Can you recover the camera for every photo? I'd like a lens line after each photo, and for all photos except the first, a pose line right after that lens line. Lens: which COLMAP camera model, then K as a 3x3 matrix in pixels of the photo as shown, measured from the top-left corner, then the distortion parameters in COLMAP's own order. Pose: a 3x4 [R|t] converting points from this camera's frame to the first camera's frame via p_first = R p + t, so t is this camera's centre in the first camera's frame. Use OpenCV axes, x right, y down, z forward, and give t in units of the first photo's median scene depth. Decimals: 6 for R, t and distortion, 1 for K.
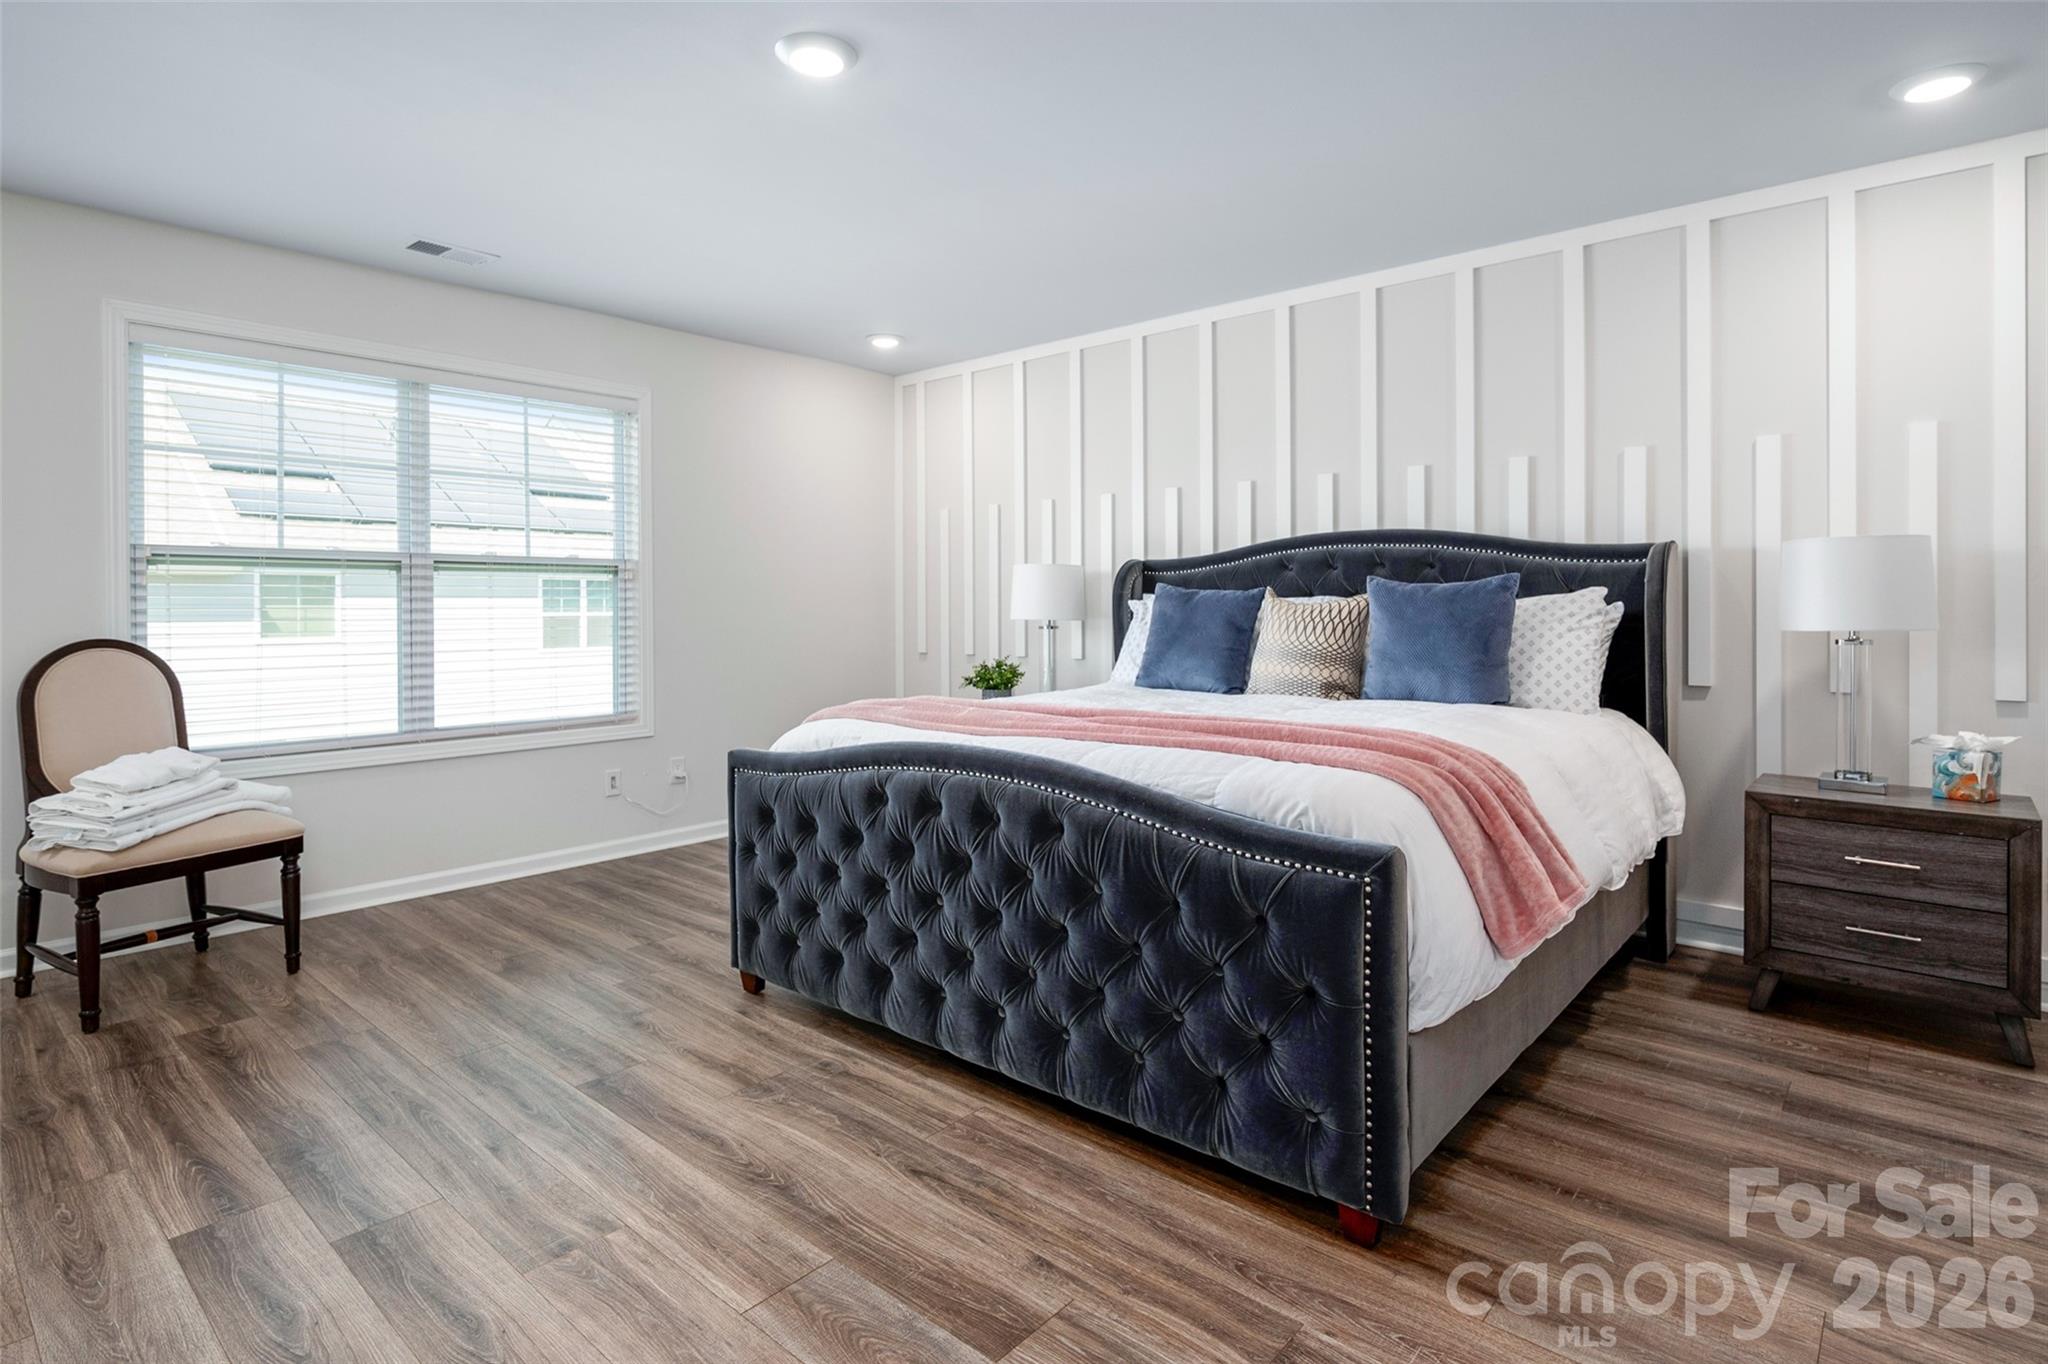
lens RADIAL K [[1052.2, 0, 1024.7], [0, 1052.2, 606.1], [0, 0, 1]] dist [0.001418, 0.000027]
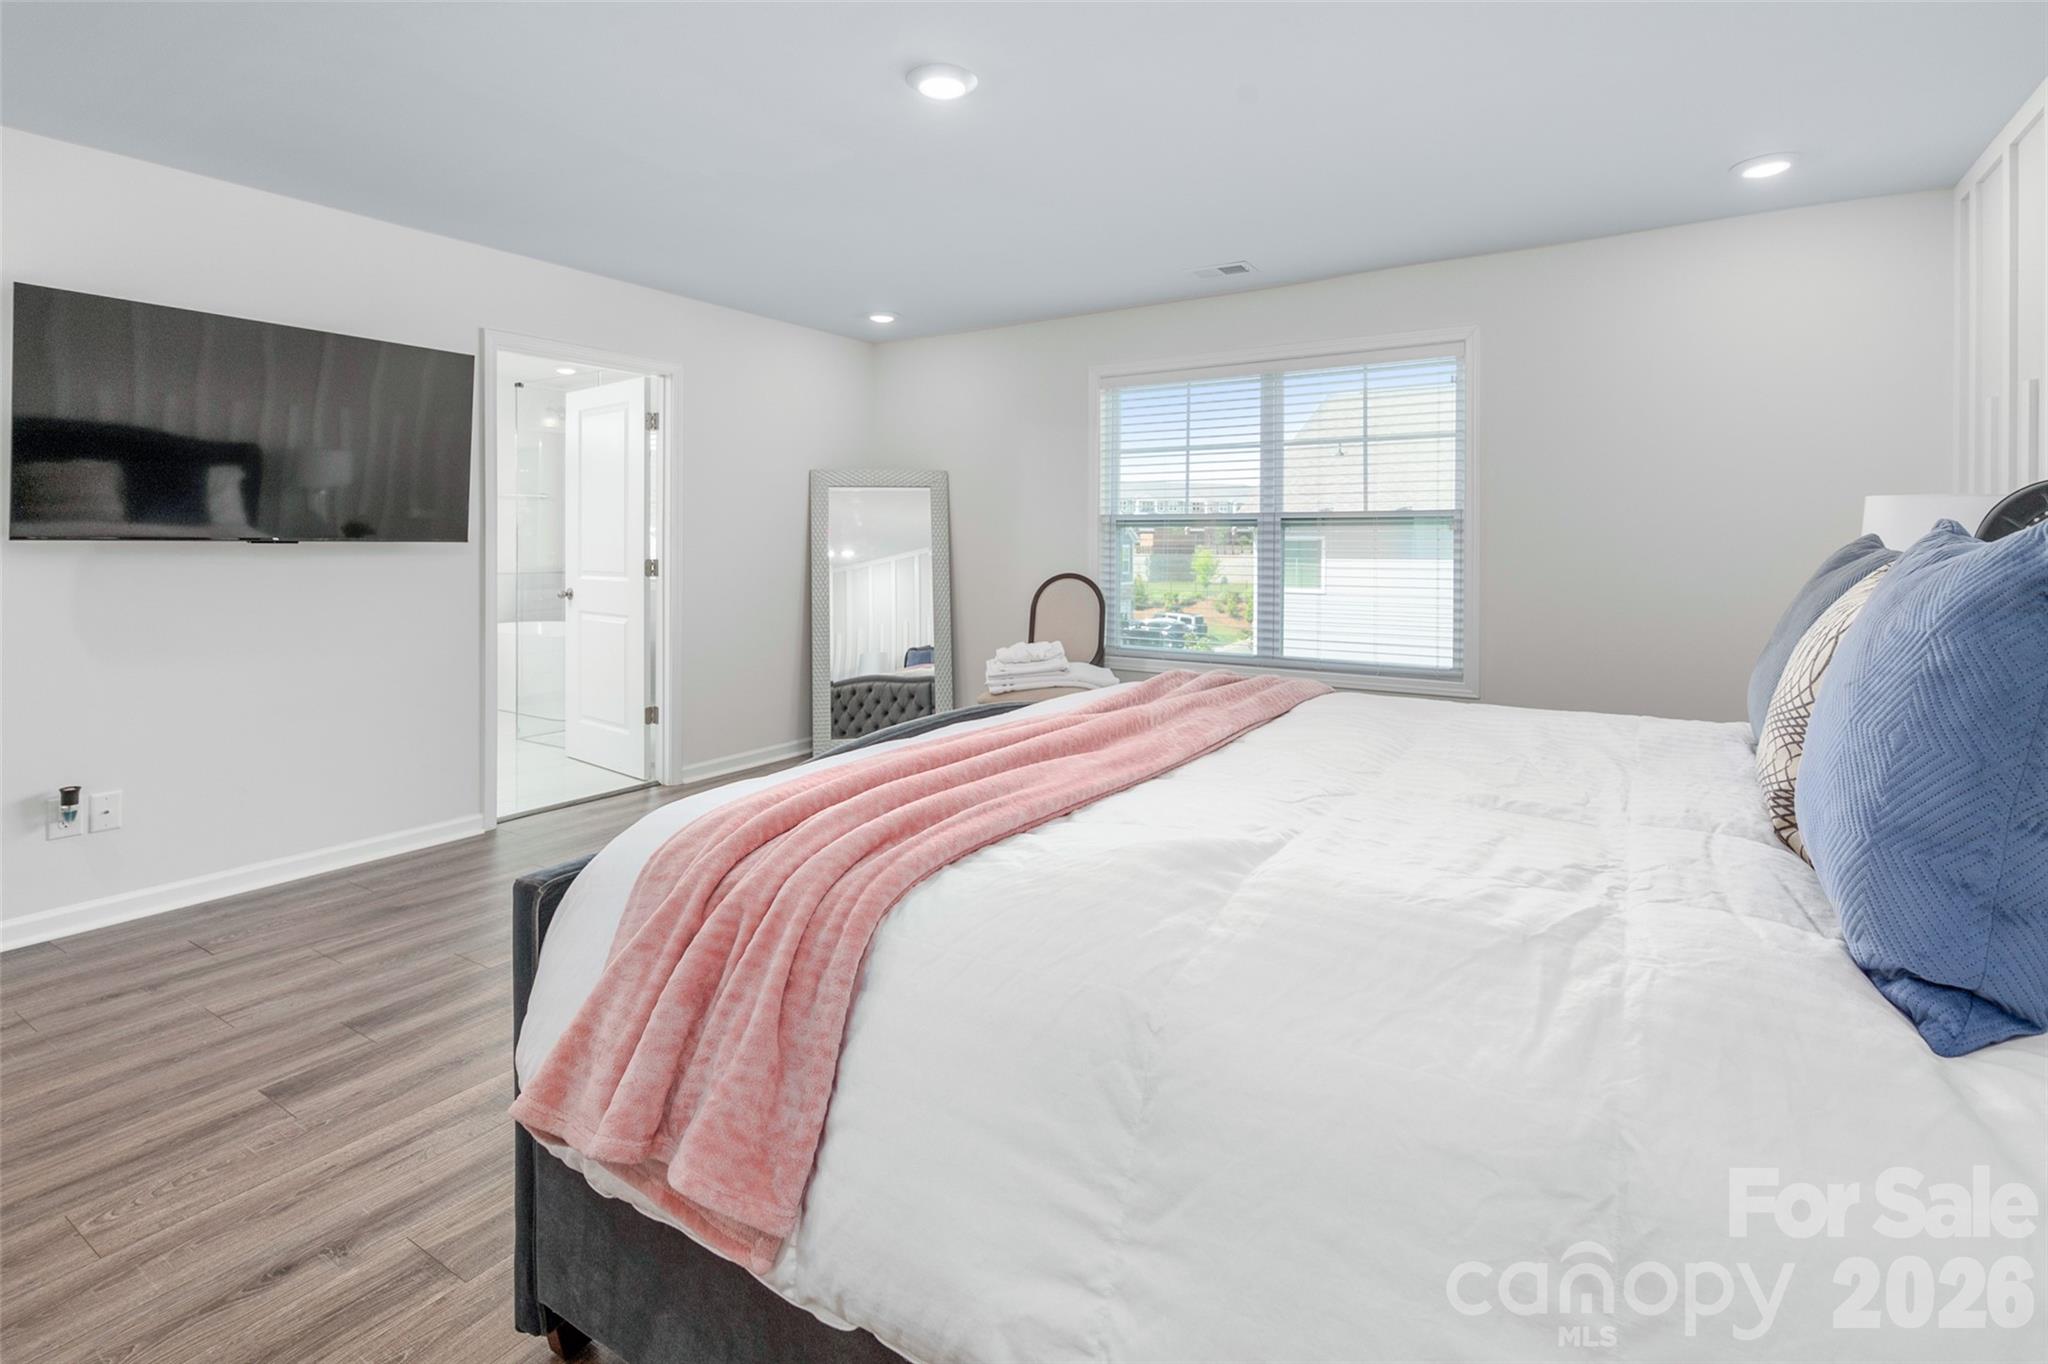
lens RADIAL K [[964.6, 0, 1025.9], [0, 964.6, 550.1], [0, 0, 1]] dist [-0.001144, -0.000083]
pose [[0.152373, -0.001734, -0.988321, 0.490450], [-0.006825, 0.999973, -0.002807, -0.001785], [0.988299, 0.007173, 0.152357, 0.544949]]
